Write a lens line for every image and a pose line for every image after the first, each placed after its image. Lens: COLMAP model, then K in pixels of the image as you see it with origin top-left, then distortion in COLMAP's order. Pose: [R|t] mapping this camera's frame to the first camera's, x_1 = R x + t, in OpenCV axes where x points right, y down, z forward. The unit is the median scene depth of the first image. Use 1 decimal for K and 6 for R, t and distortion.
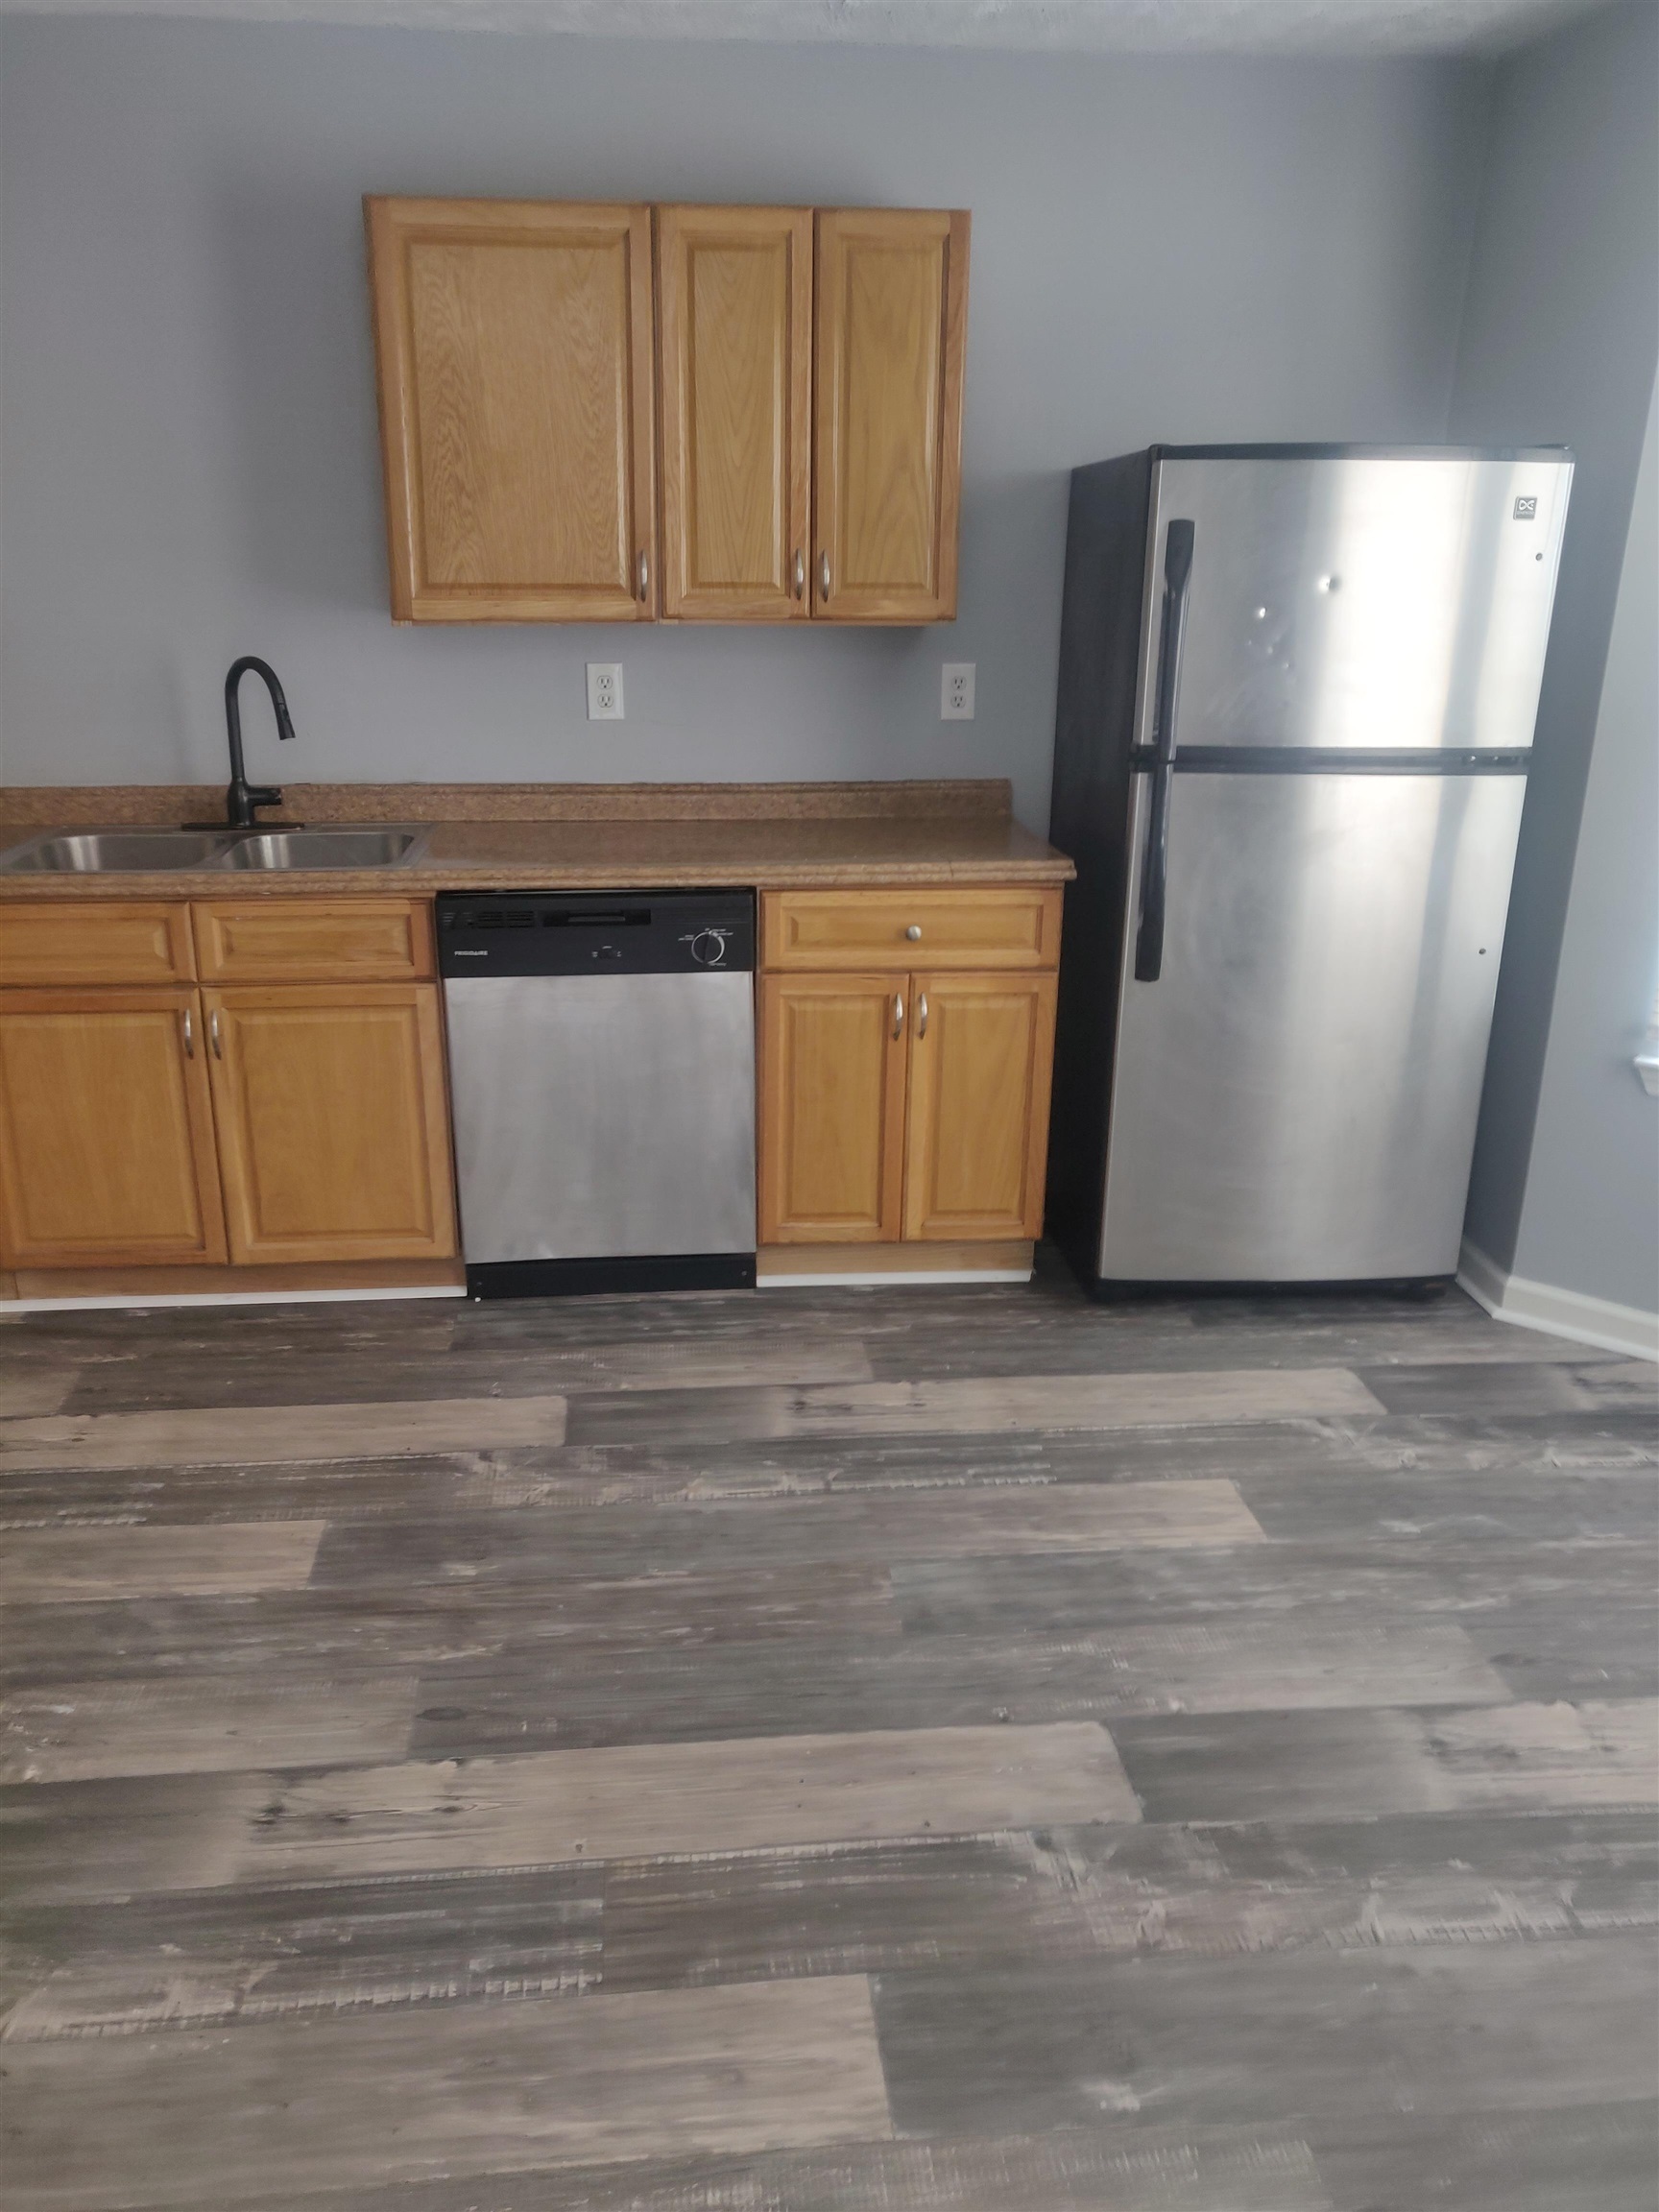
lens RADIAL K [[1628.5, 0, 764.9], [0, 1628.5, 1055.4], [0, 0, 1]] dist [0.029170, 0.006539]
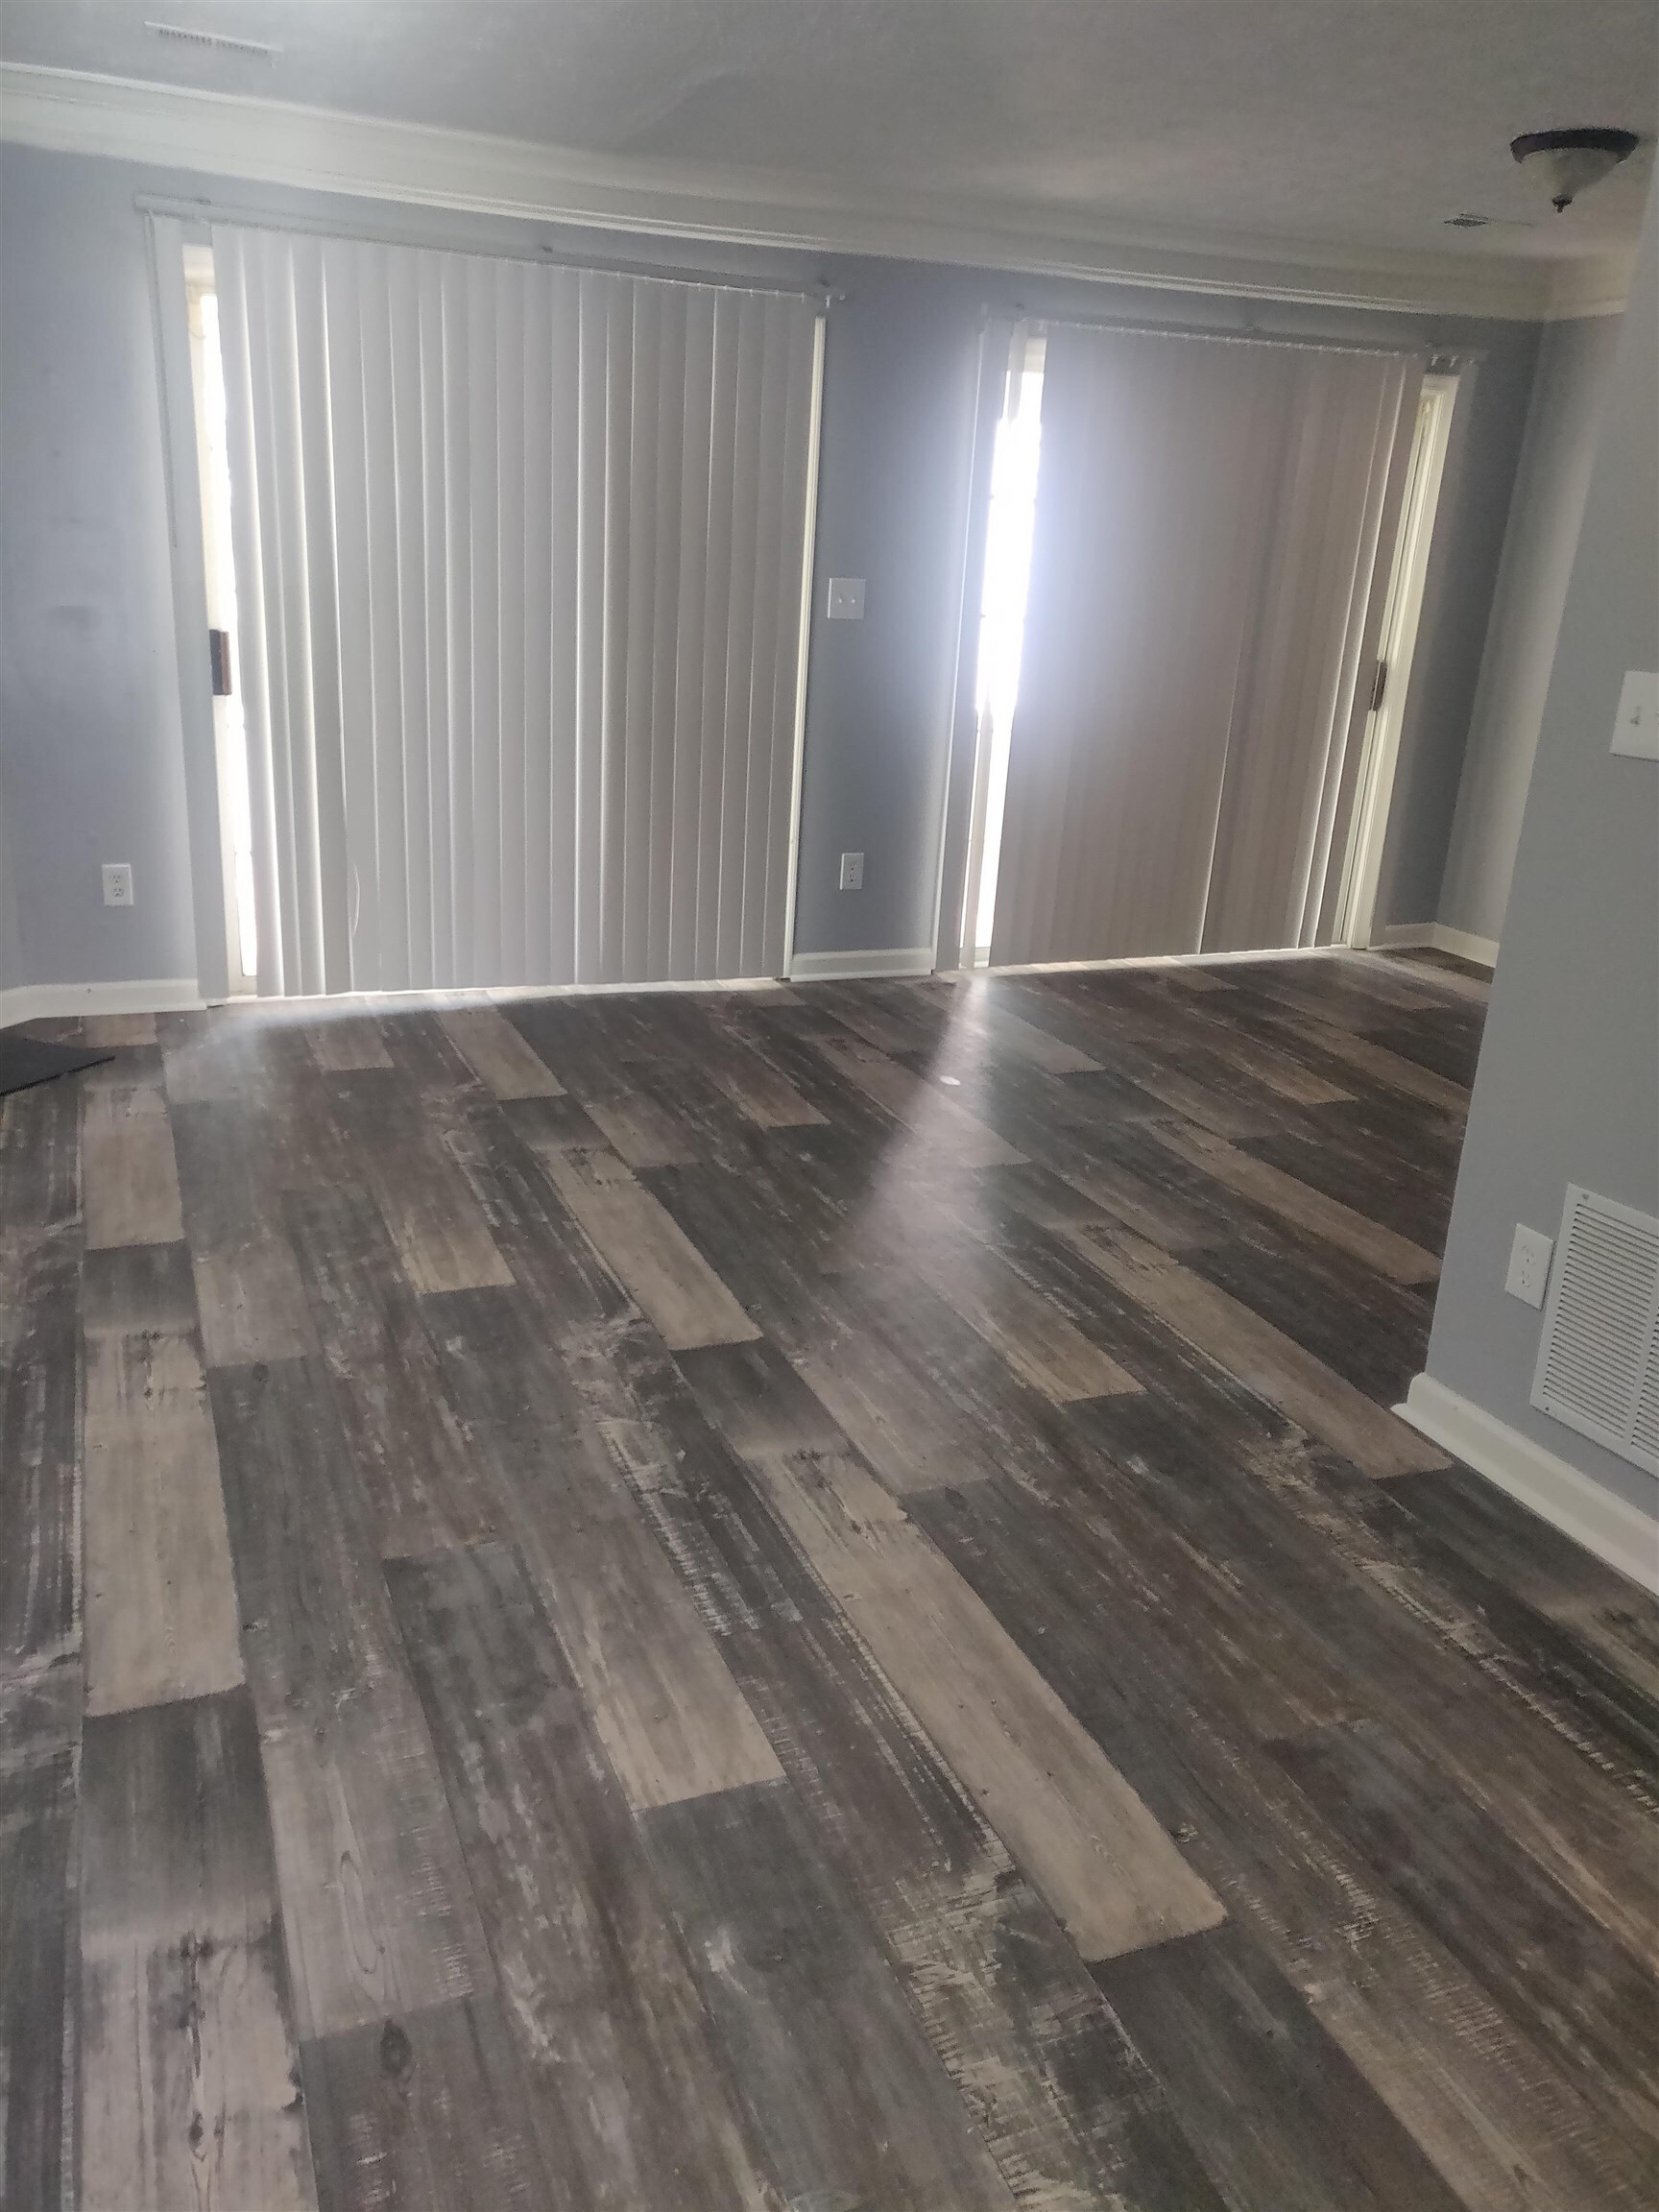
lens RADIAL K [[1628.5, 0, 814.4], [0, 1628.5, 1100.9], [0, 0, 1]] dist [0.029170, 0.006539]
pose [[0.318279, 0.324478, -0.890737, 0.890177], [-0.306229, 0.924417, 0.227325, -0.126996], [0.897175, 0.200417, 0.393587, 0.465913]]
